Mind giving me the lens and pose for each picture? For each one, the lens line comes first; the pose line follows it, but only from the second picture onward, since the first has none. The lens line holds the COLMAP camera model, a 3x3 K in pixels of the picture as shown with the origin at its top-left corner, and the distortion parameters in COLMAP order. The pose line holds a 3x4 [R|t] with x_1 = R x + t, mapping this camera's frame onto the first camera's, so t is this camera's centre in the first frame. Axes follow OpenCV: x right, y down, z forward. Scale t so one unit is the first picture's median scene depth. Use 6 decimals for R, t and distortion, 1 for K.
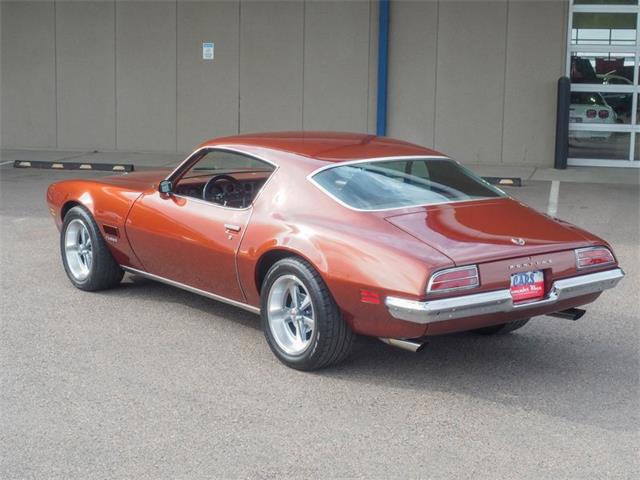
lens RADIAL K [[1277.5, 0, 320.0], [0, 1277.5, 240.0], [0, 0, 1]] dist [0.036039, -0.089693]
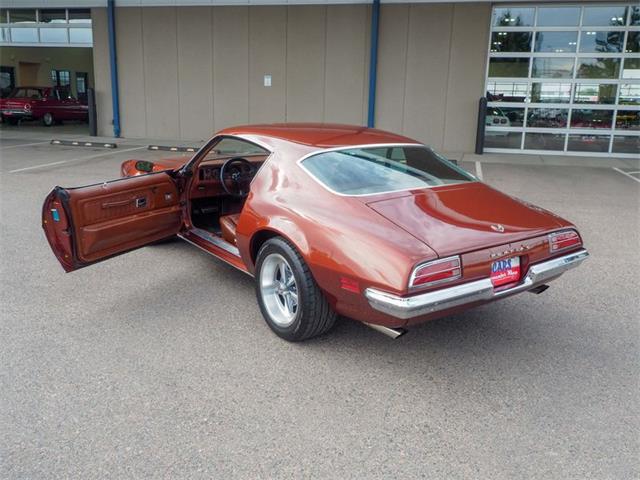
lens RADIAL K [[596.8, 0, 320.0], [0, 596.8, 240.0], [0, 0, 1]] dist [0.018233, 0.010810]
pose [[0.999259, 0.015088, -0.035418, 0.029794], [-0.011823, 0.995811, 0.090666, -0.030380], [0.036638, -0.090180, 0.995251, 0.508684]]
